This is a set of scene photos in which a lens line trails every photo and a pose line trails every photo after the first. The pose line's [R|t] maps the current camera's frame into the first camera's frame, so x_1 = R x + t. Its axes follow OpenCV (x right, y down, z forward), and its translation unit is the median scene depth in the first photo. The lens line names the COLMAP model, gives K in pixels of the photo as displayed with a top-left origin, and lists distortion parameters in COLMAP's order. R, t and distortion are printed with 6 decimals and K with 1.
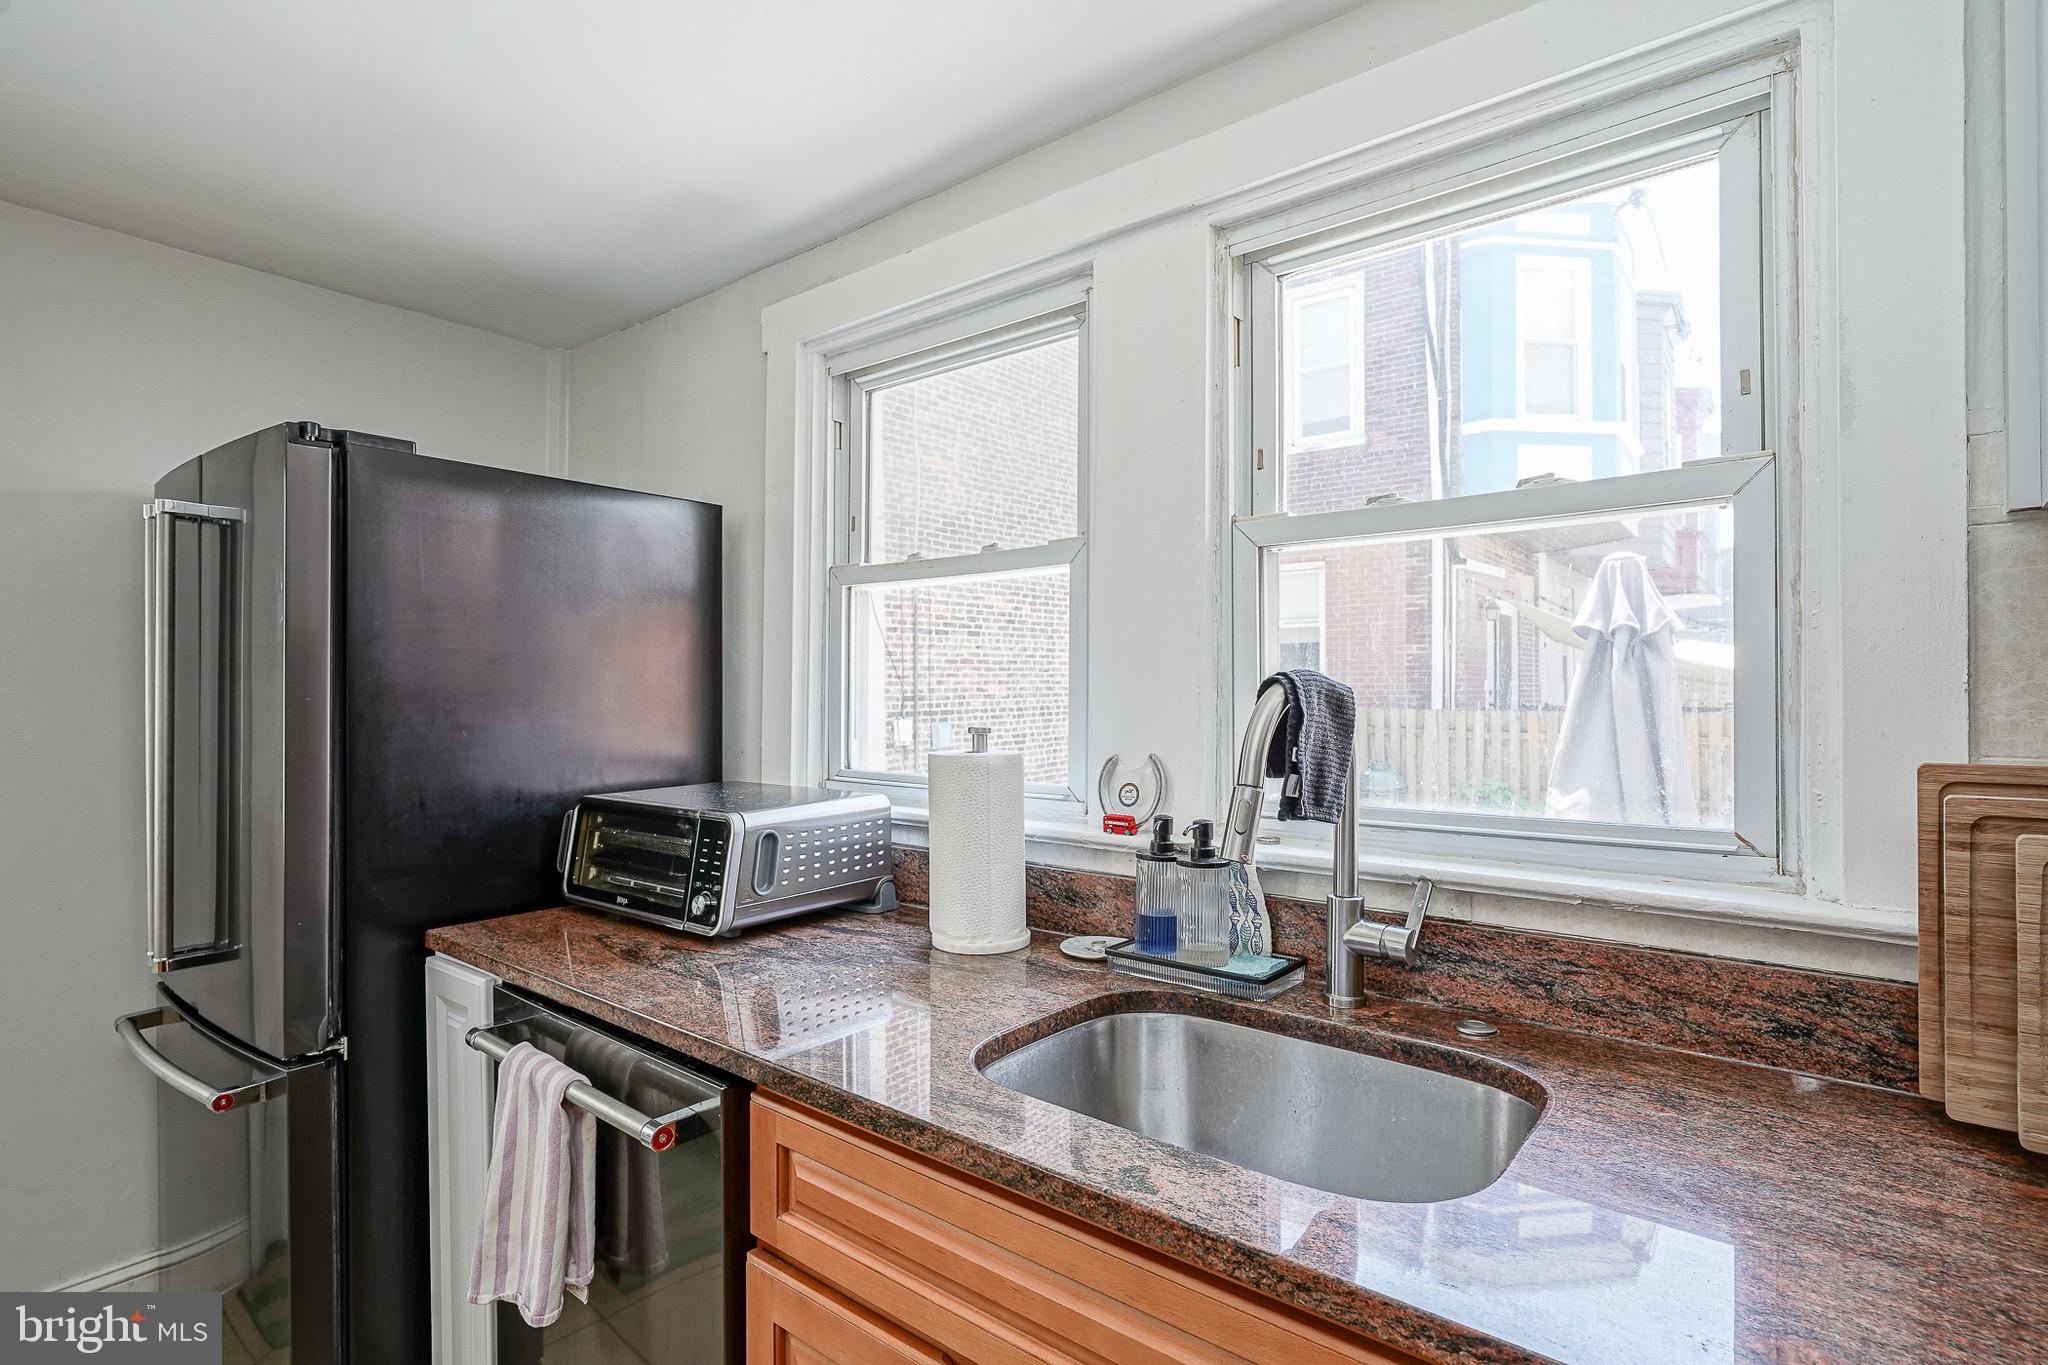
lens RADIAL K [[995.3, 0, 1010.8], [0, 995.3, 685.5], [0, 0, 1]] dist [-0.010155, 0.006064]
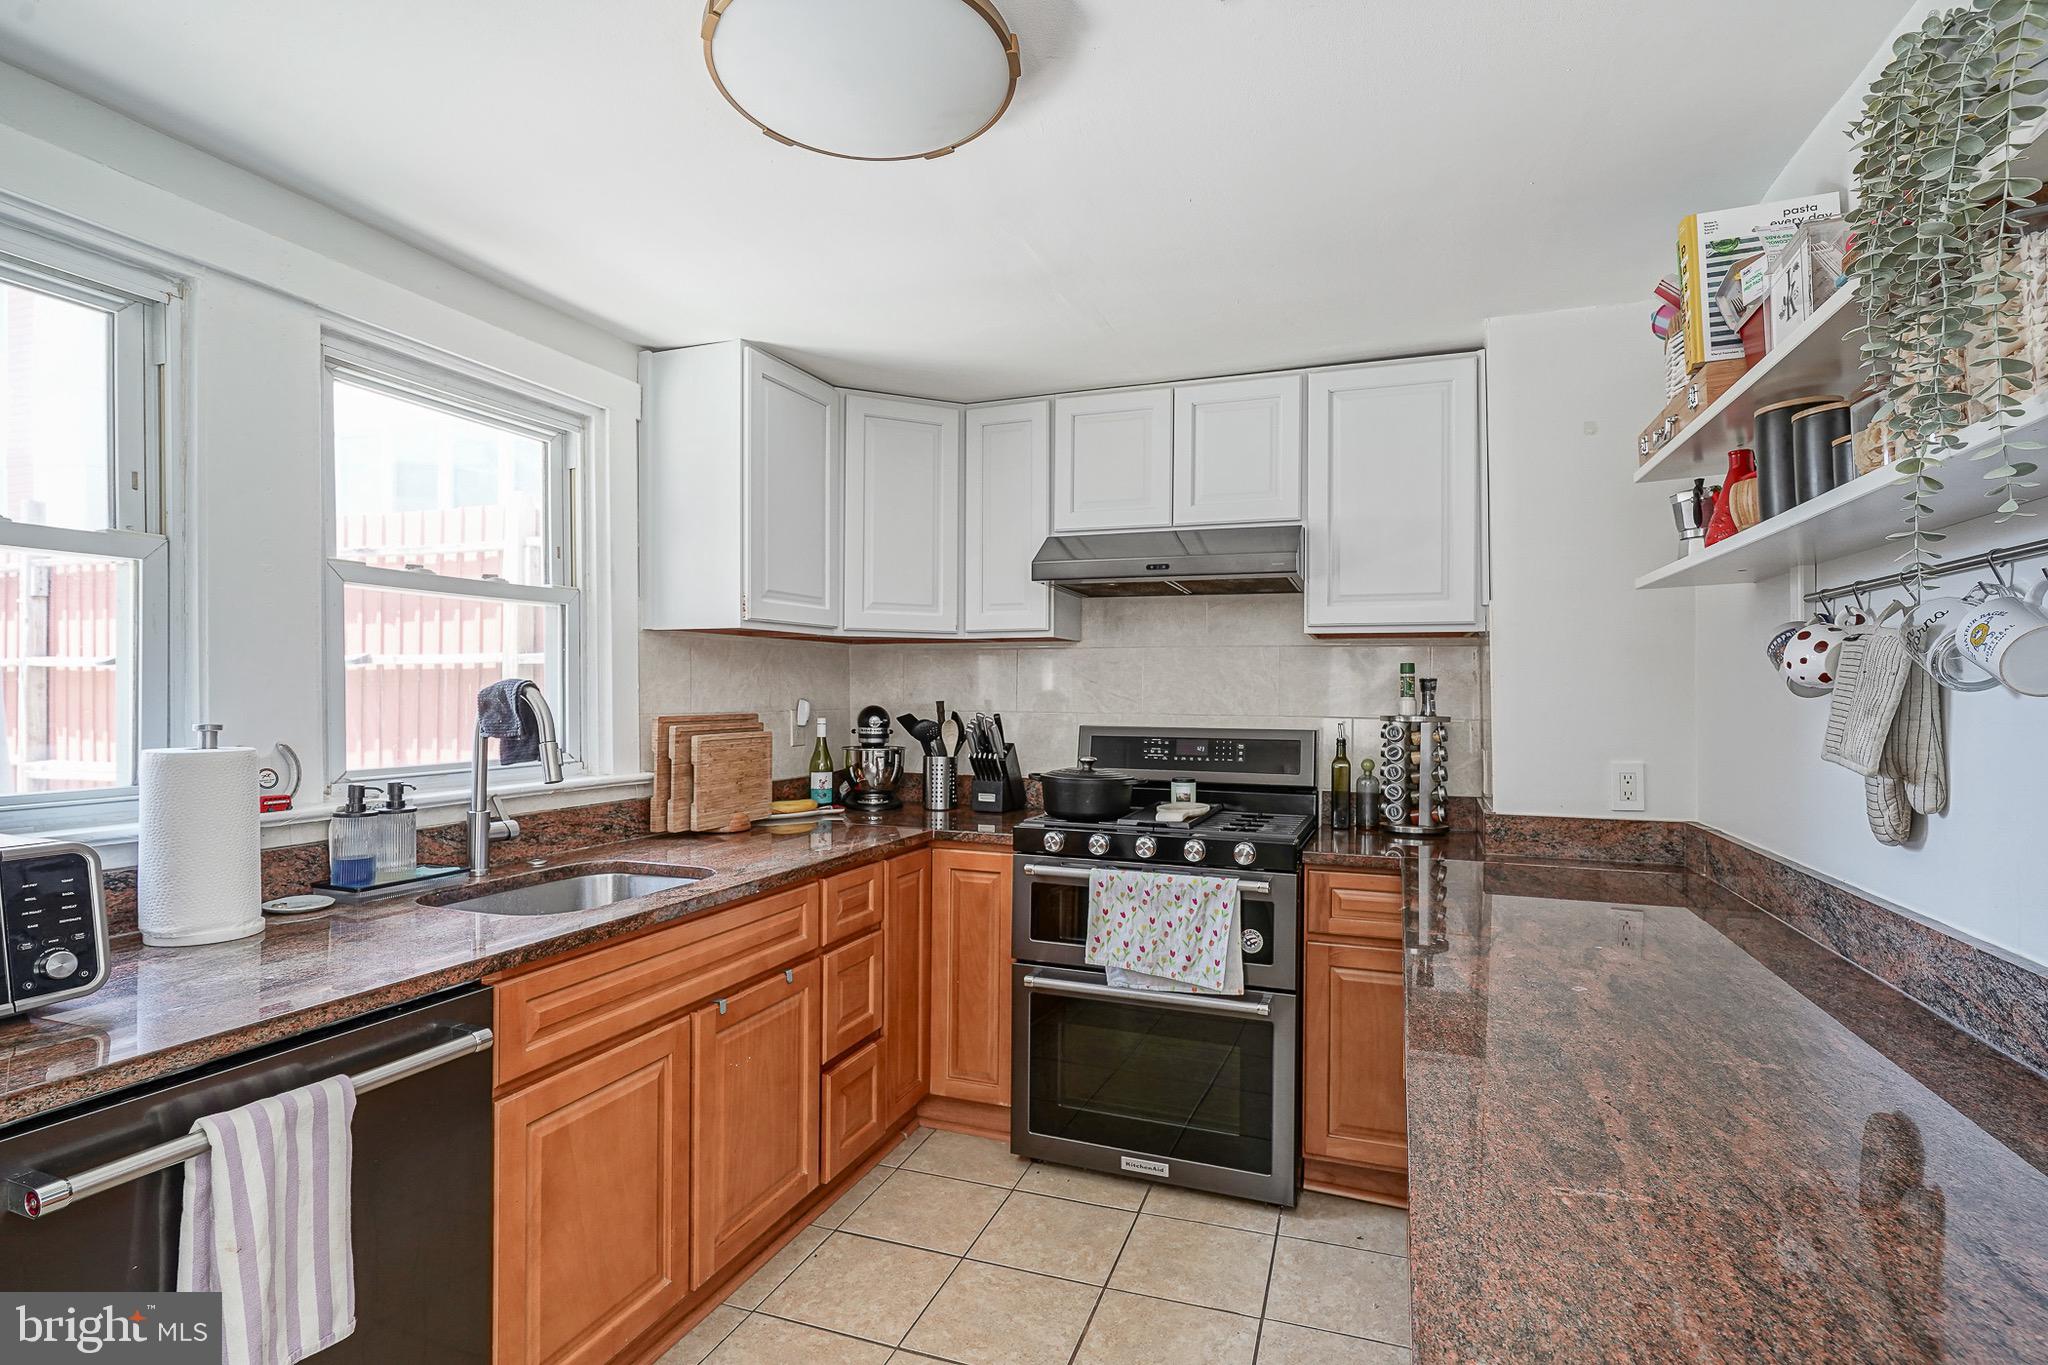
lens RADIAL K [[995.3, 0, 1027.8], [0, 995.3, 694.4], [0, 0, 1]] dist [-0.010155, 0.006064]
pose [[-0.324667, -0.000533, 0.945828, -1.207181], [-0.008582, 0.999960, -0.002382, 0.006145], [-0.945789, -0.008890, -0.324659, 0.510812]]
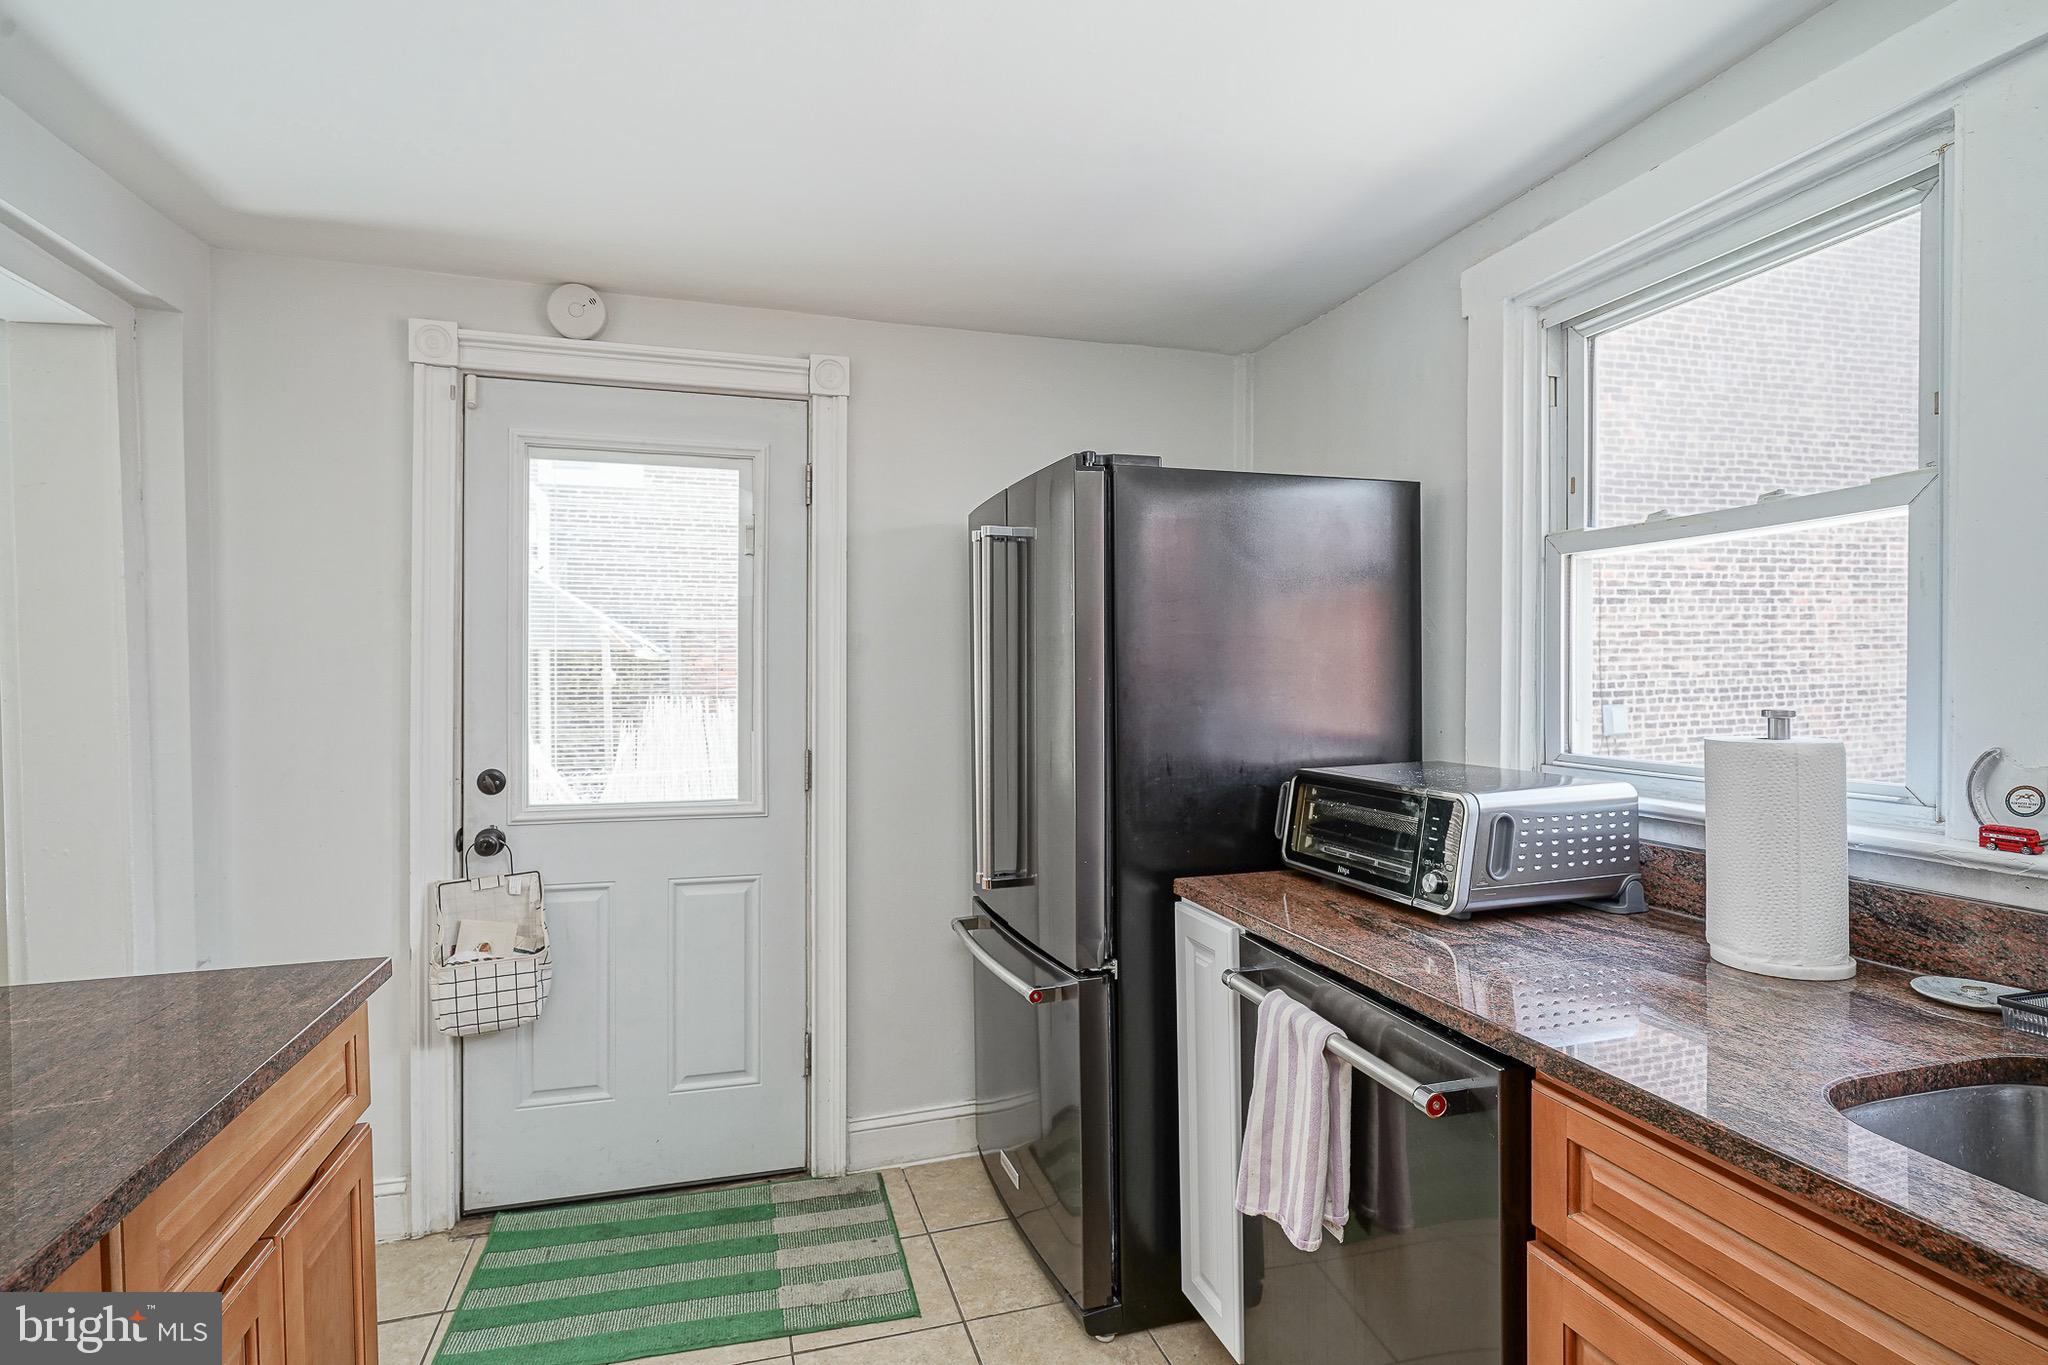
lens RADIAL K [[995.3, 0, 1021.3], [0, 995.3, 679.2], [0, 0, 1]] dist [-0.010155, 0.006064]
pose [[0.824190, -0.003791, -0.566301, -0.080865], [0.011357, 0.999887, 0.009835, 0.000785], [0.566200, -0.014537, 0.824140, -0.053622]]
